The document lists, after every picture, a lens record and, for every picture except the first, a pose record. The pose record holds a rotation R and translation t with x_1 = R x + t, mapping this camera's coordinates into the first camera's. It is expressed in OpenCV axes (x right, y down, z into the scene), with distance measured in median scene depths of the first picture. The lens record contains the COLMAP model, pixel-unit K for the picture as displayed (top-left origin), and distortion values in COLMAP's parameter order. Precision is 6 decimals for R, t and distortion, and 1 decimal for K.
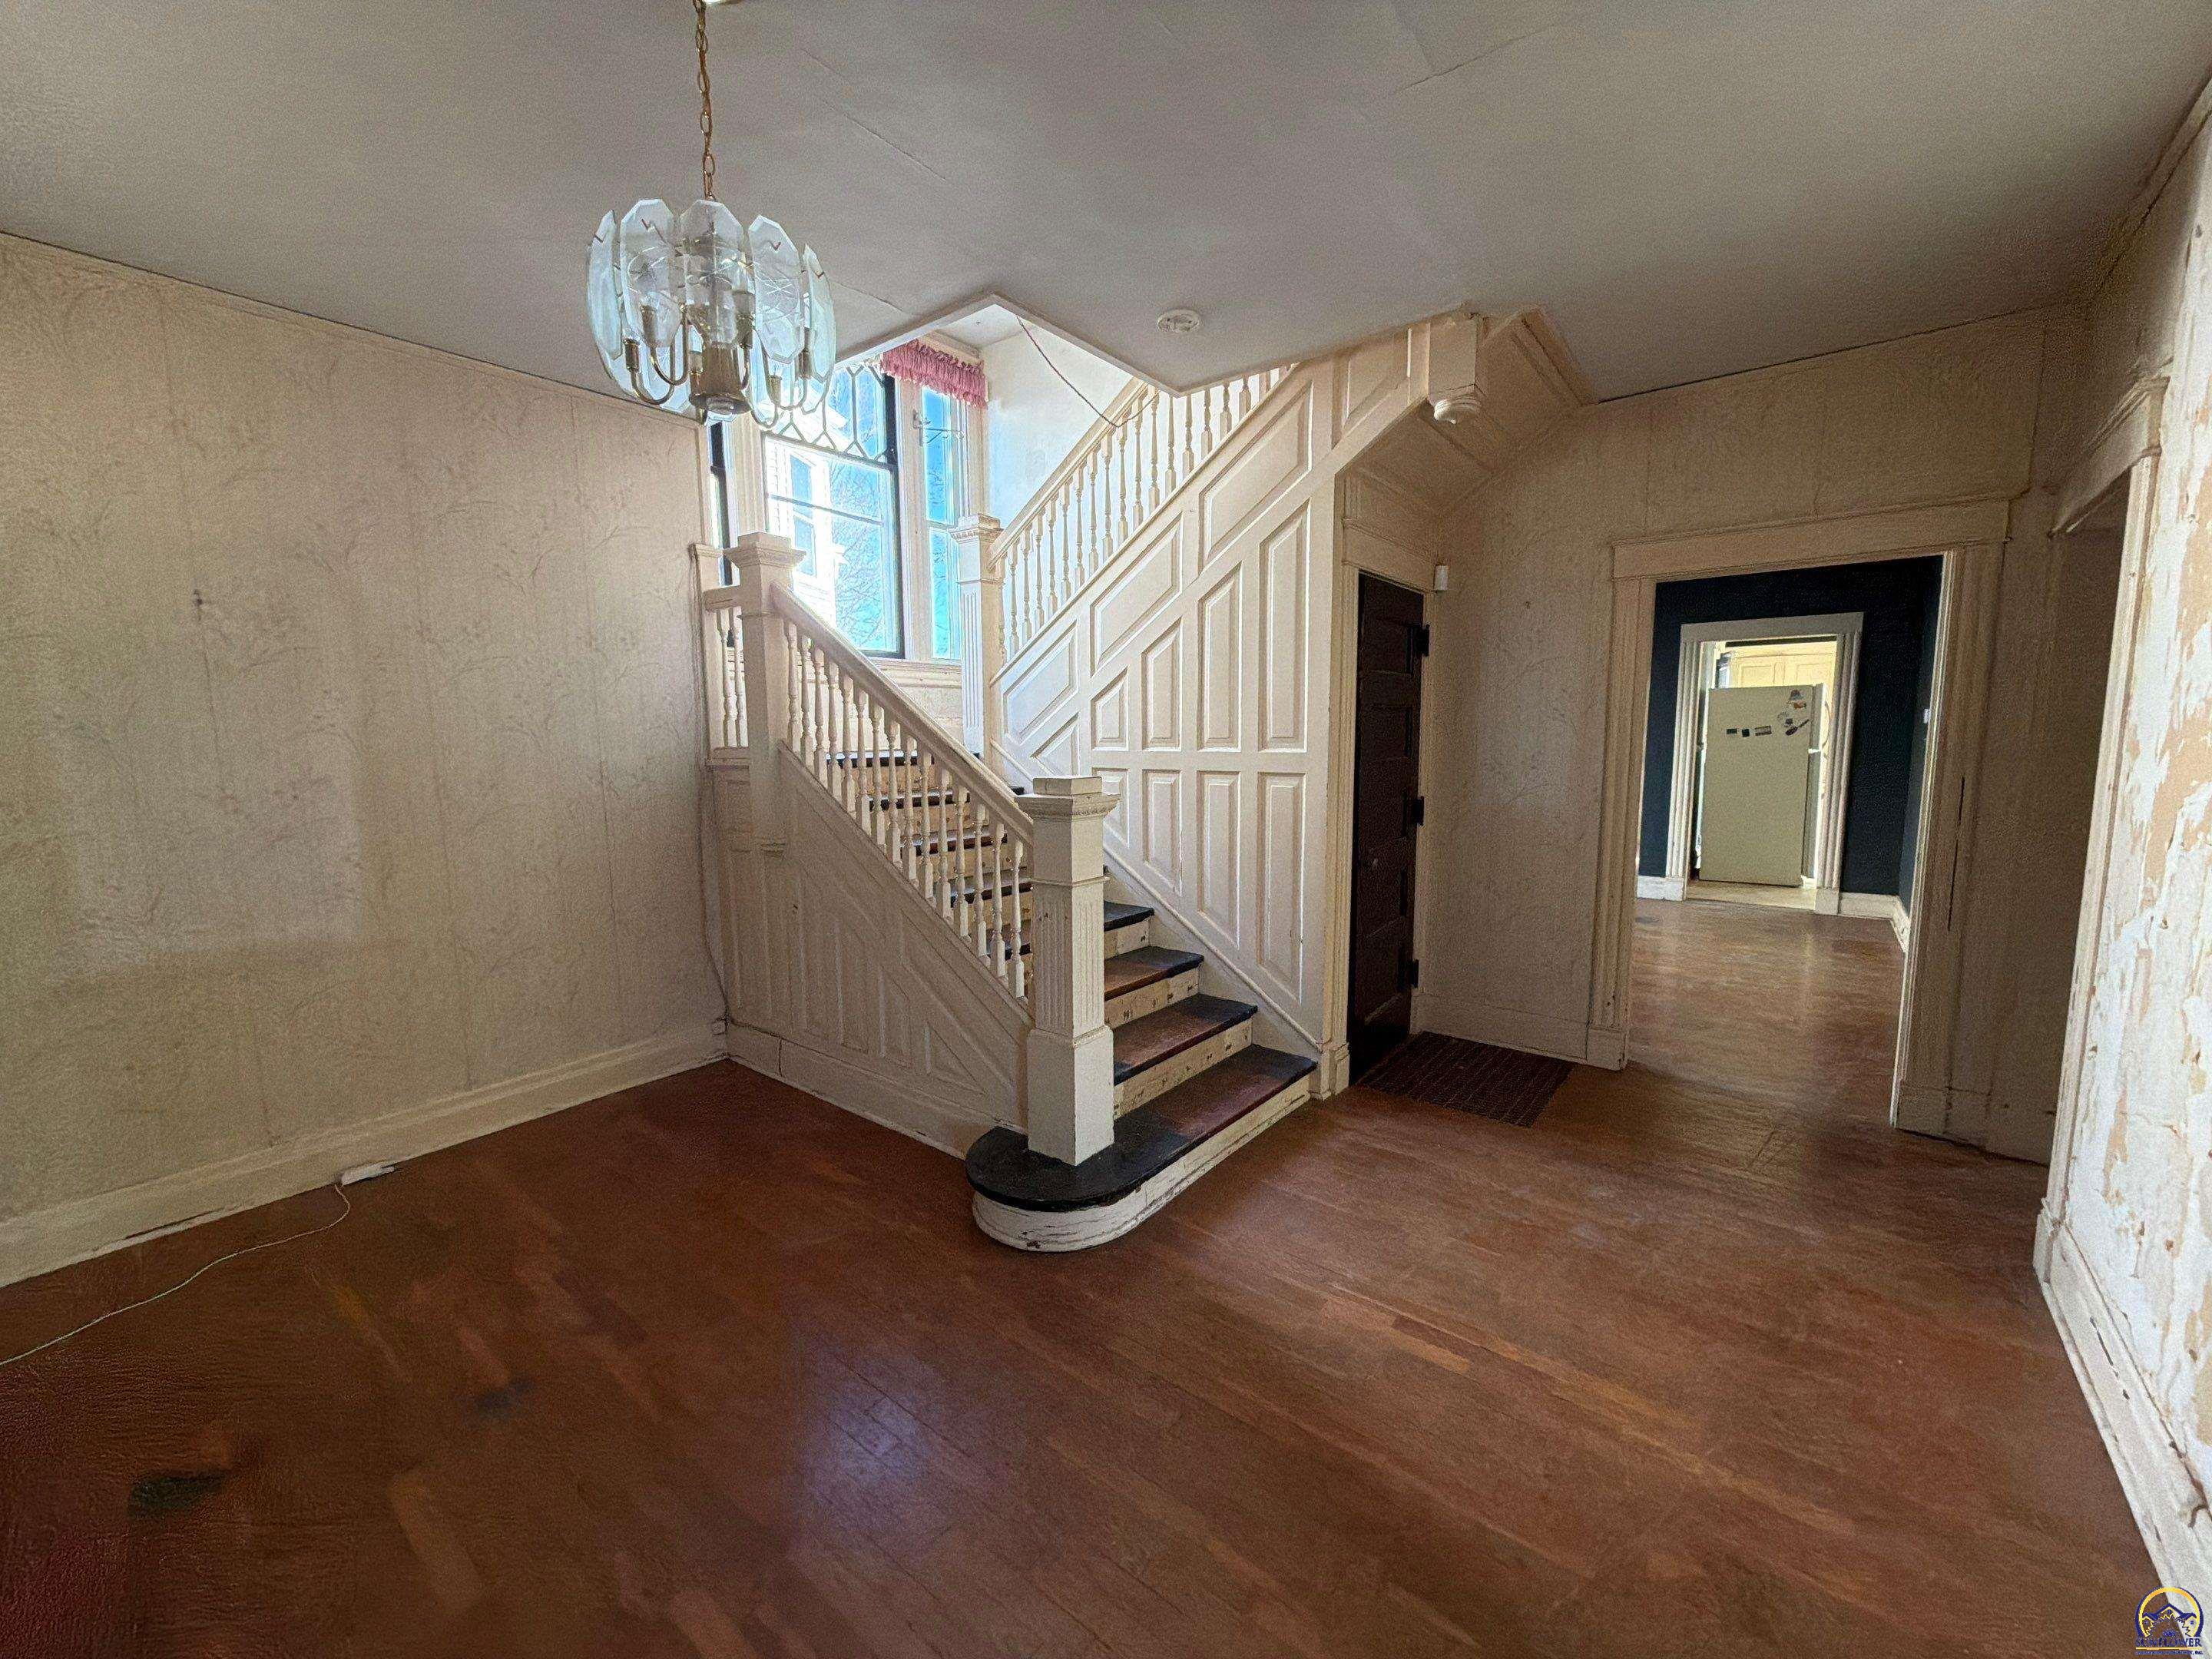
lens RADIAL K [[883.5, 0, 1101.6], [0, 883.5, 818.5], [0, 0, 1]] dist [0.000974, -0.000800]
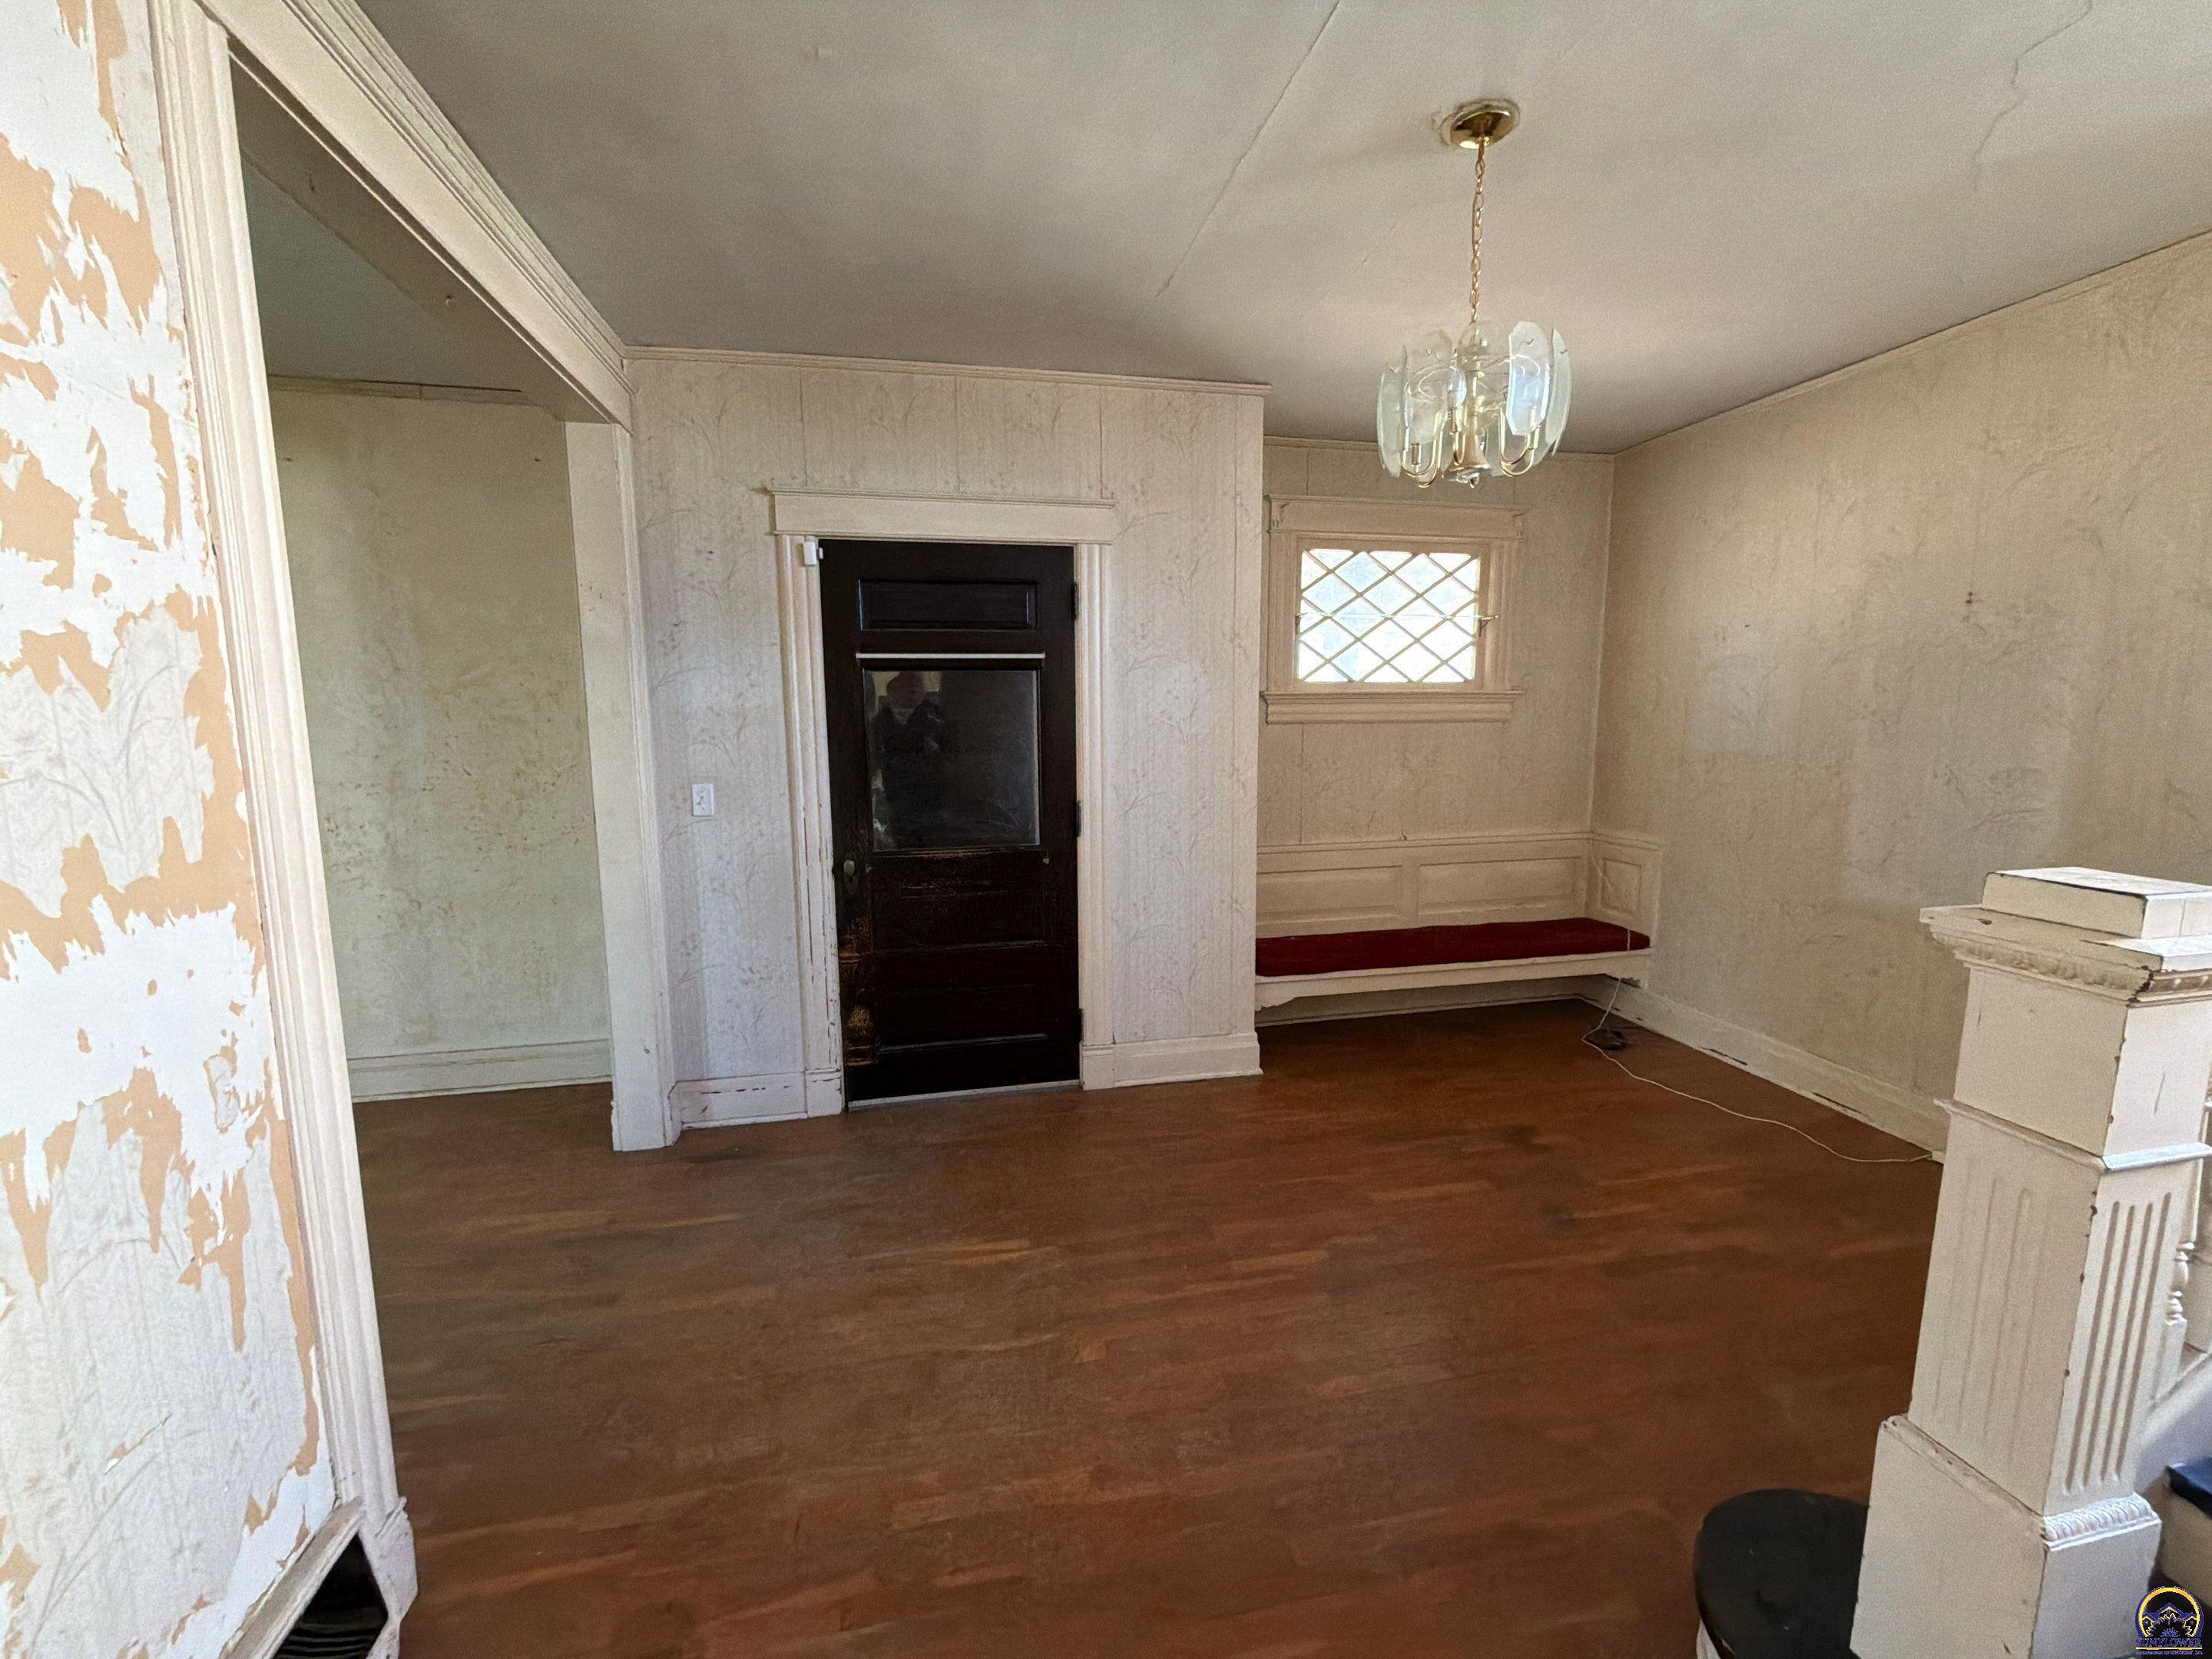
lens RADIAL K [[883.5, 0, 1111.2], [0, 883.5, 834.0], [0, 0, 1]] dist [0.000974, -0.000800]
pose [[-0.636433, 0.123074, -0.761450, 0.251660], [-0.064552, 0.975227, 0.211580, -0.057569], [0.768626, 0.183809, -0.612722, 0.414533]]
